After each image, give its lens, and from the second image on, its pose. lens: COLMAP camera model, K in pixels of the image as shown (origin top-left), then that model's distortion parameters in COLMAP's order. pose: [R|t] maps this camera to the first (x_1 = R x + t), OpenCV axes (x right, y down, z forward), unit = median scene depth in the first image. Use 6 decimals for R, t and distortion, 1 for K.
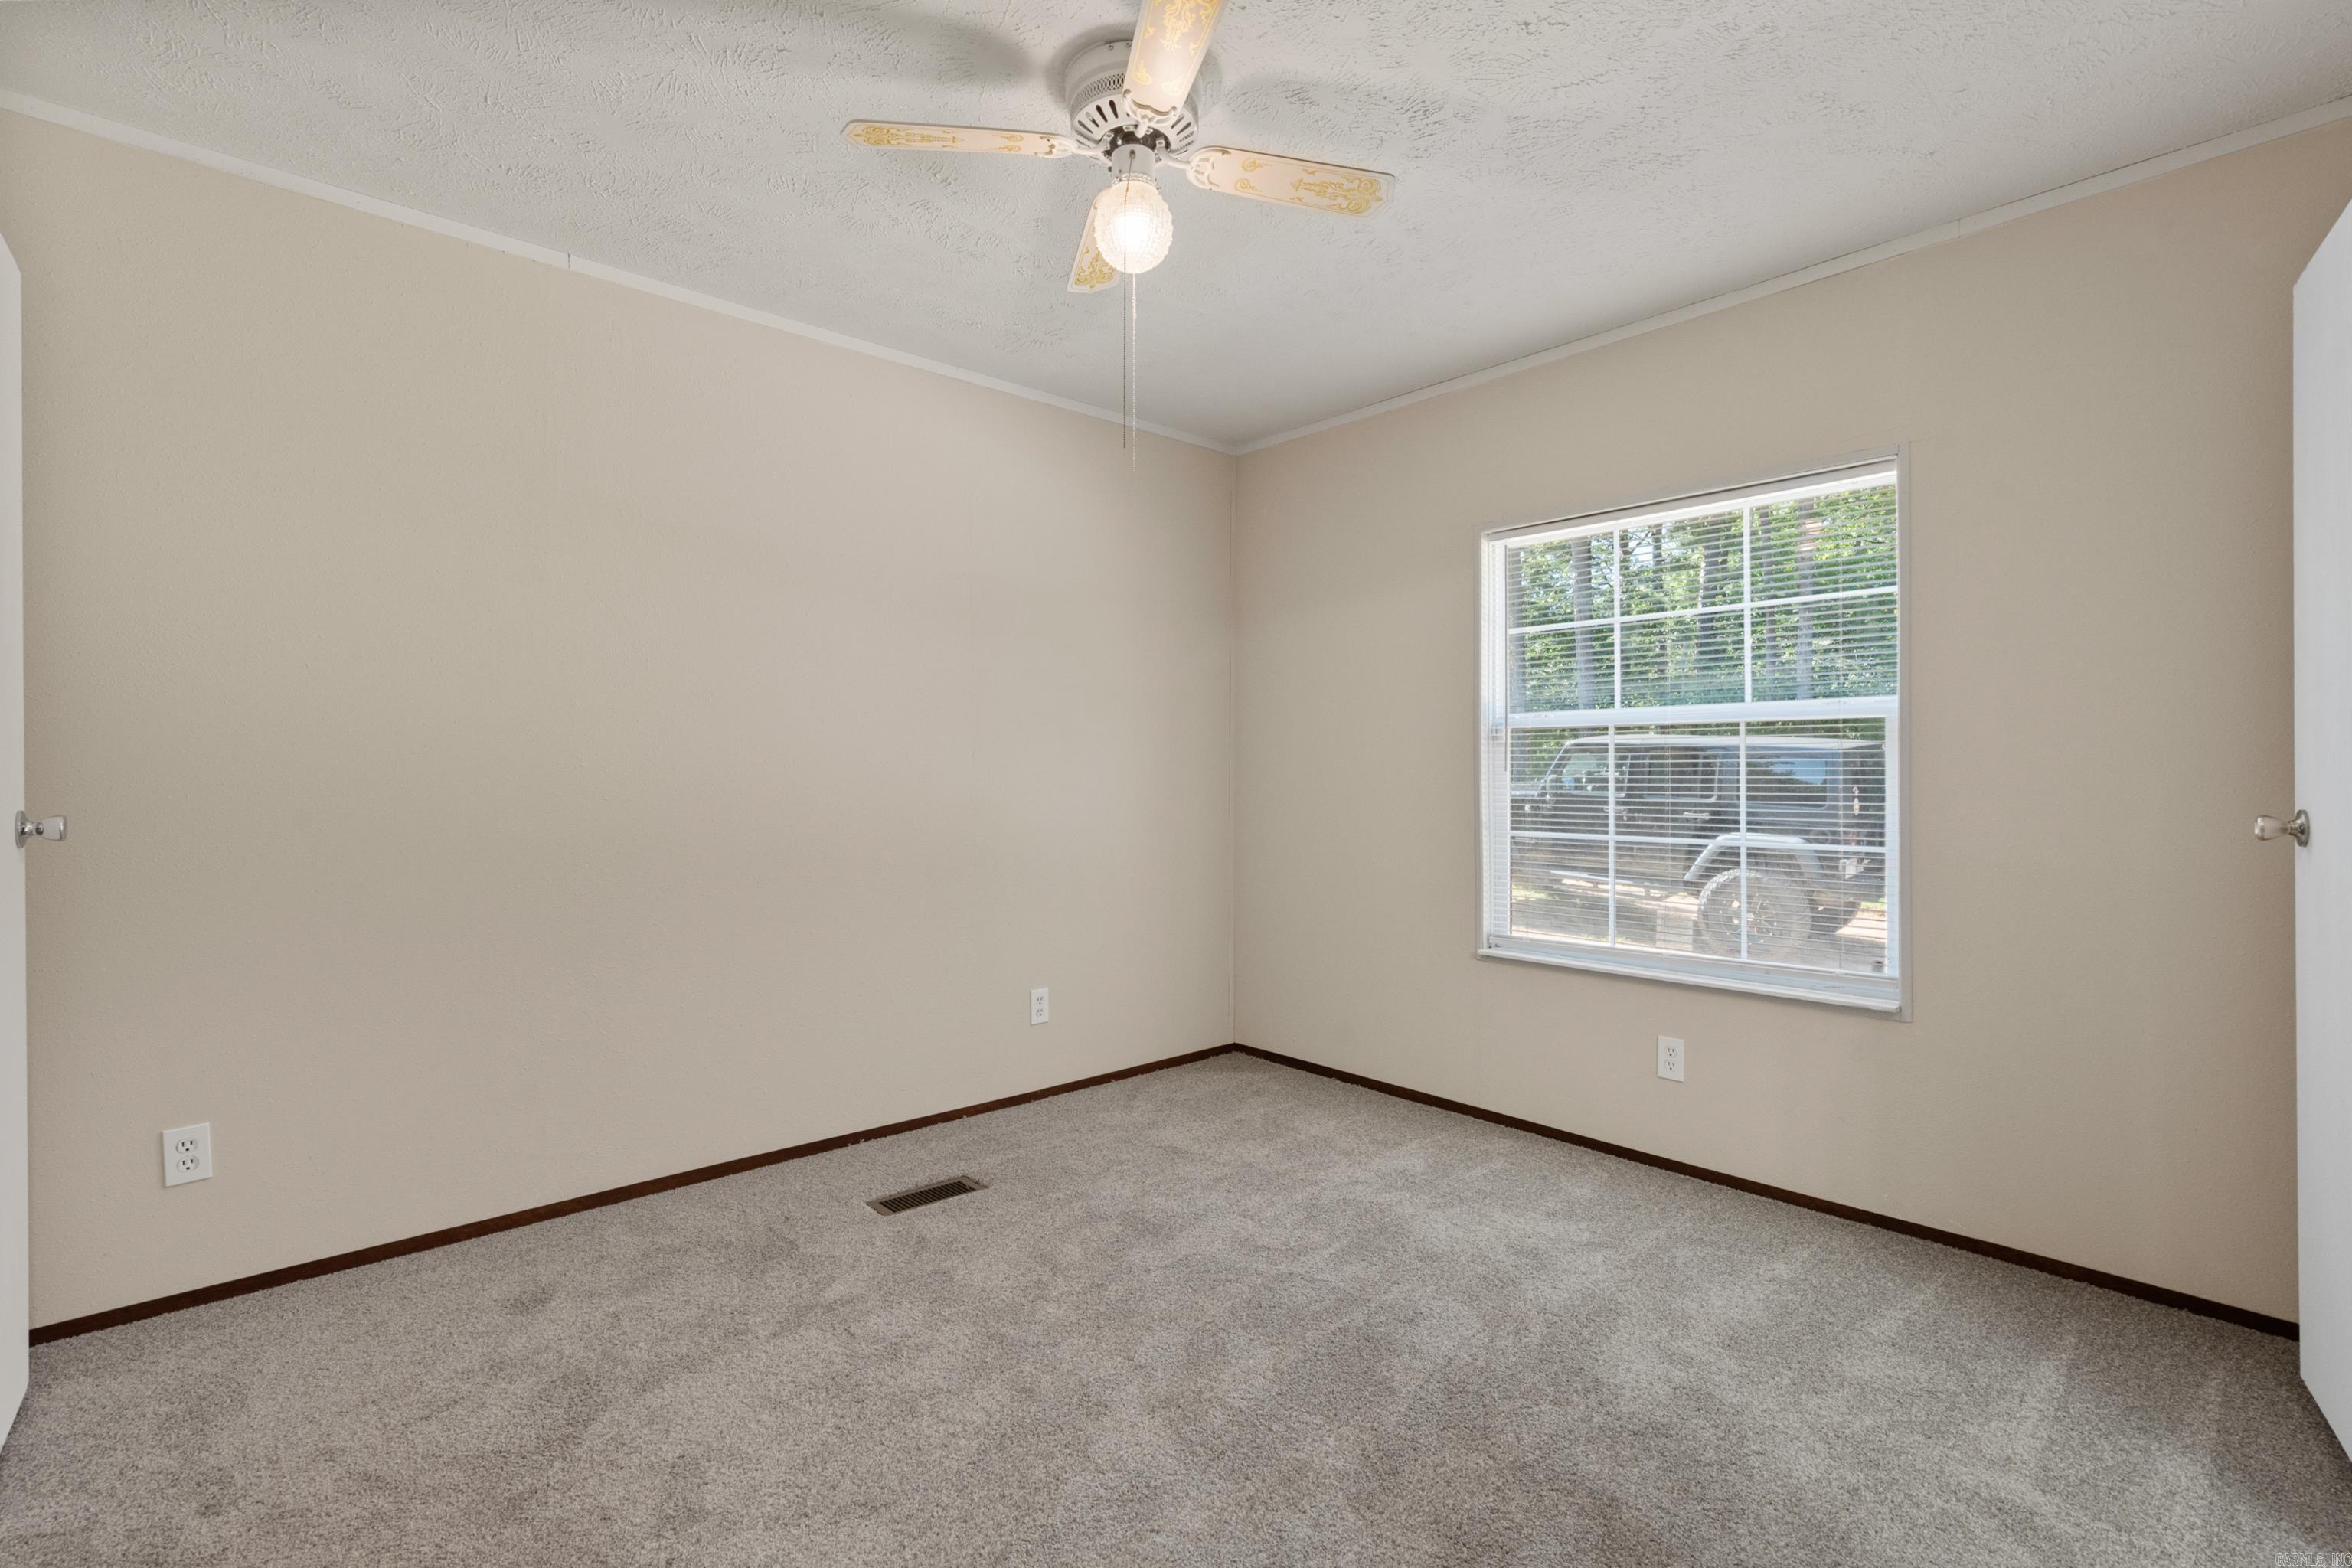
lens RADIAL K [[1075.7, 0, 1177.0], [0, 1075.7, 784.2], [0, 0, 1]] dist [0.001557, 0.000881]
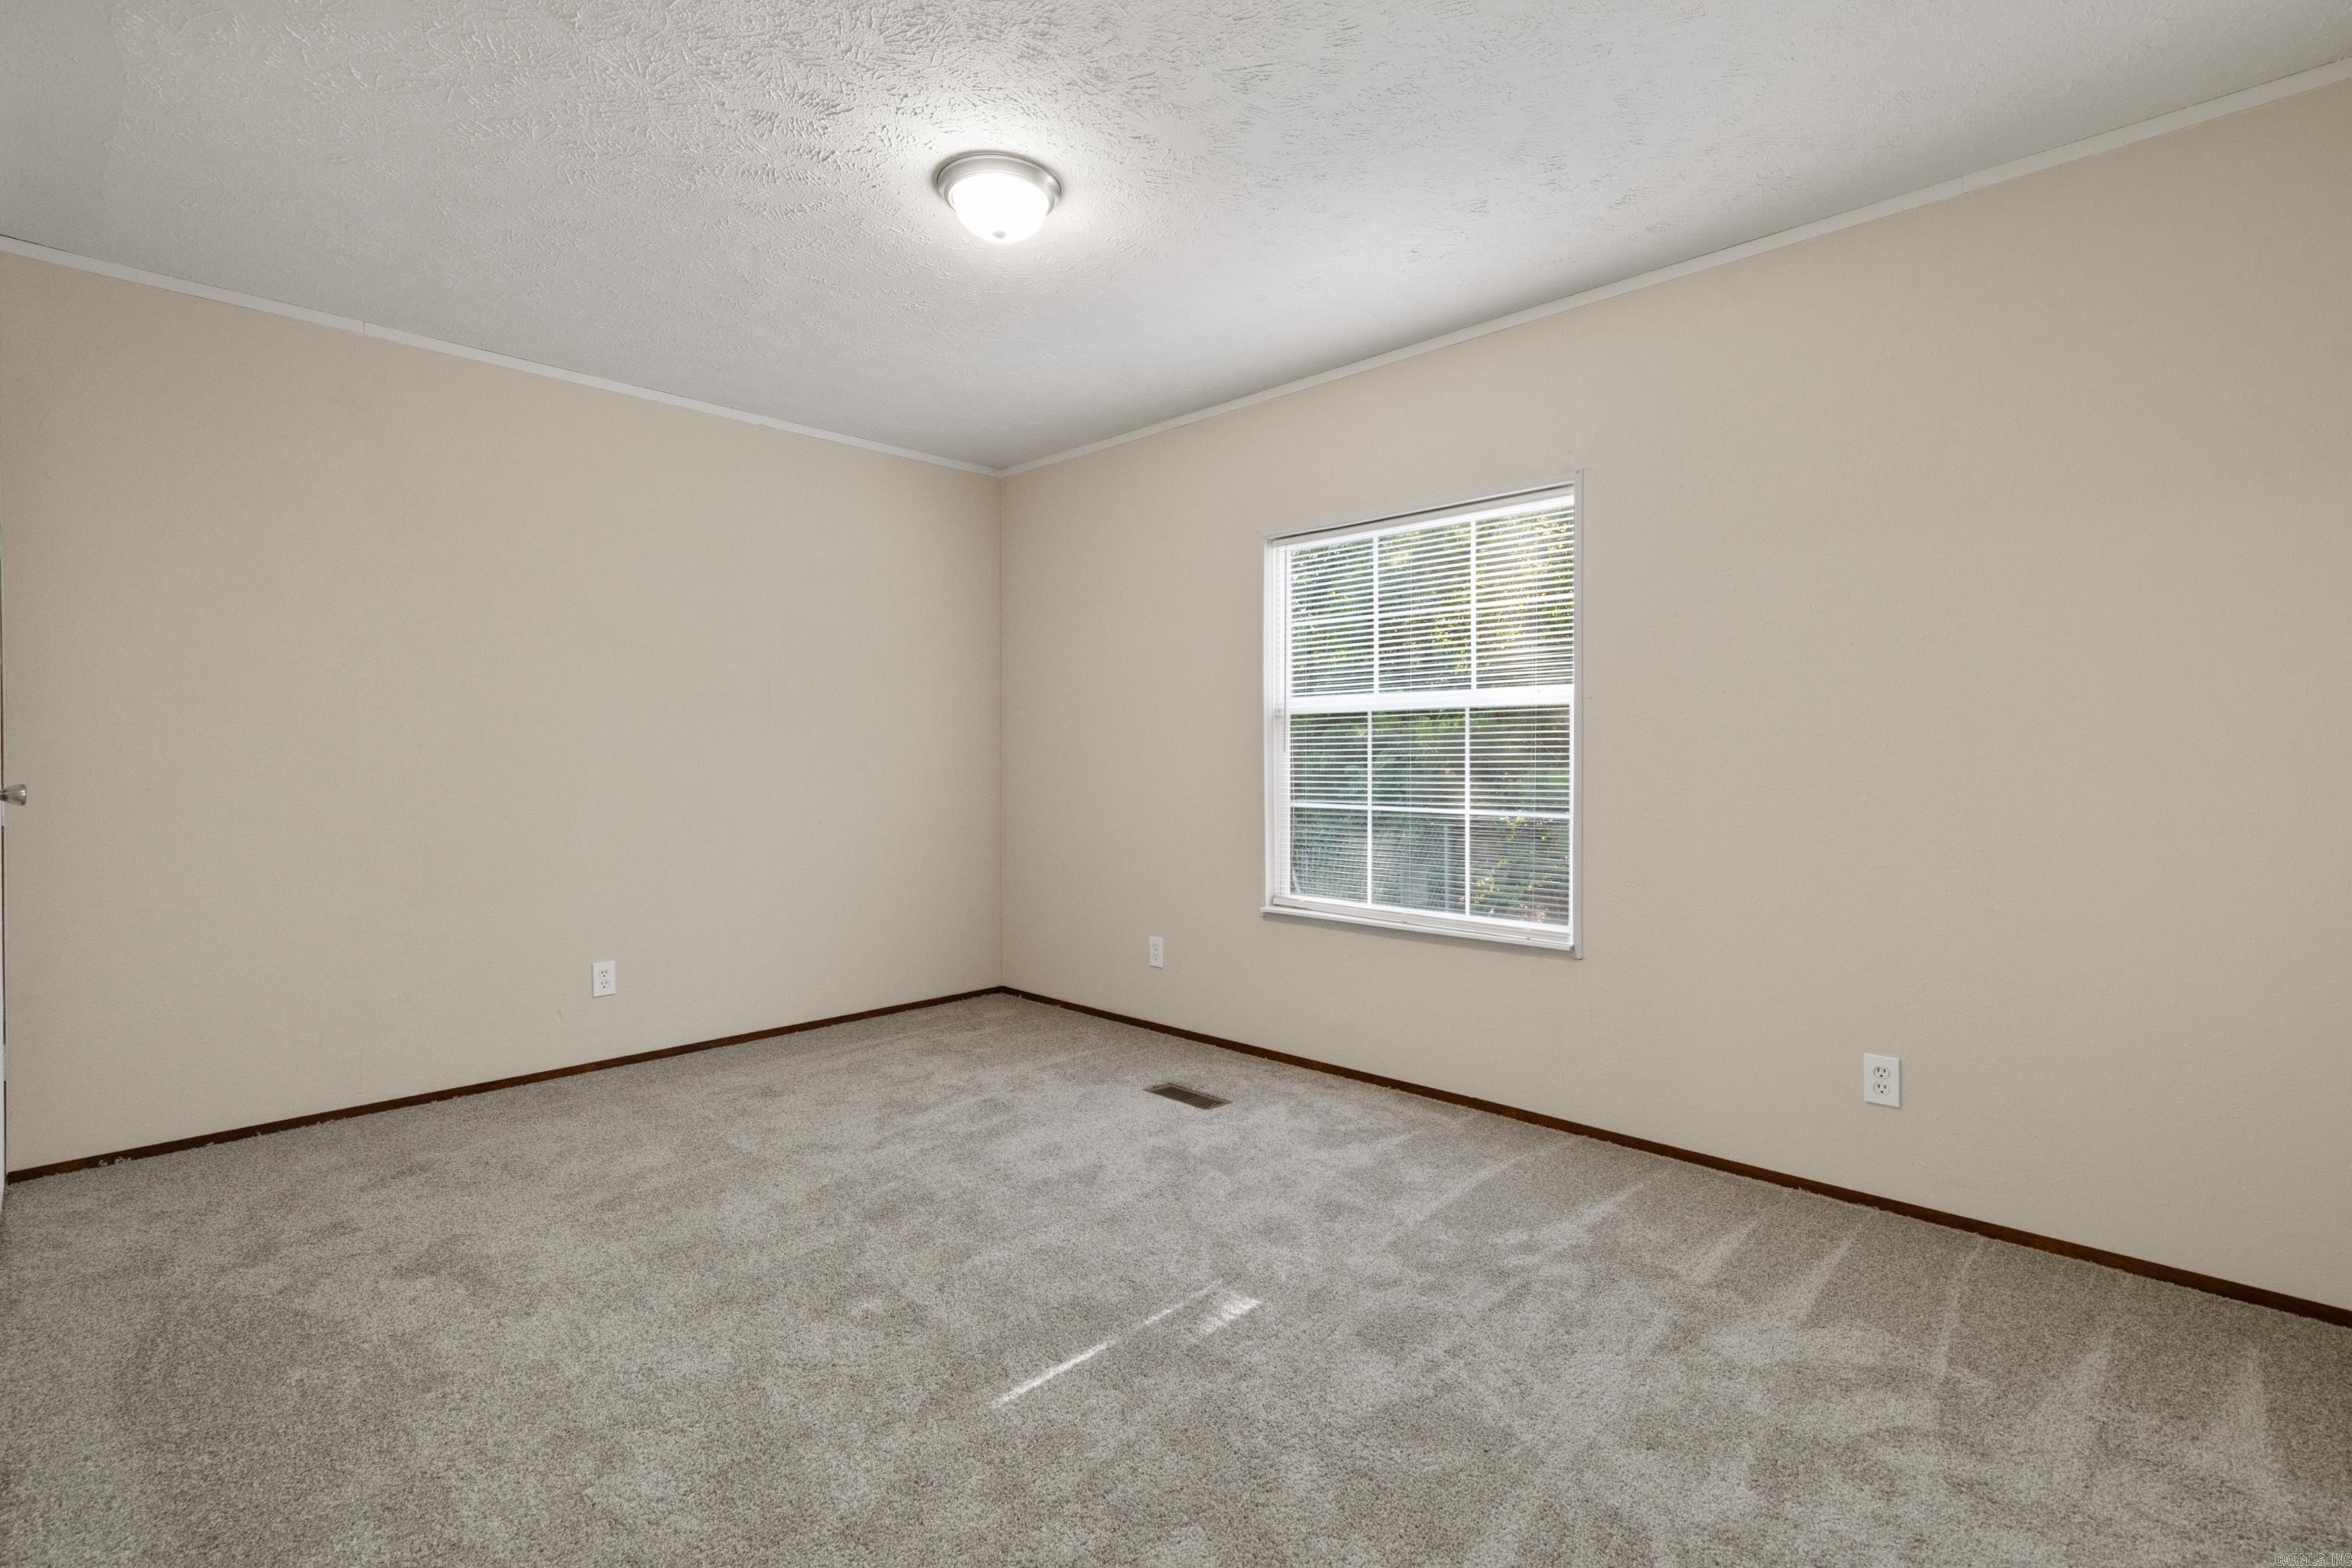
lens RADIAL K [[1075.7, 0, 1172.9], [0, 1075.7, 783.1], [0, 0, 1]] dist [0.001557, 0.000881]
pose [[0.996819, -0.007110, 0.079382, 0.107900], [0.005651, 0.999811, 0.018597, 0.000823], [-0.079499, -0.018089, 0.996671, -0.125179]]
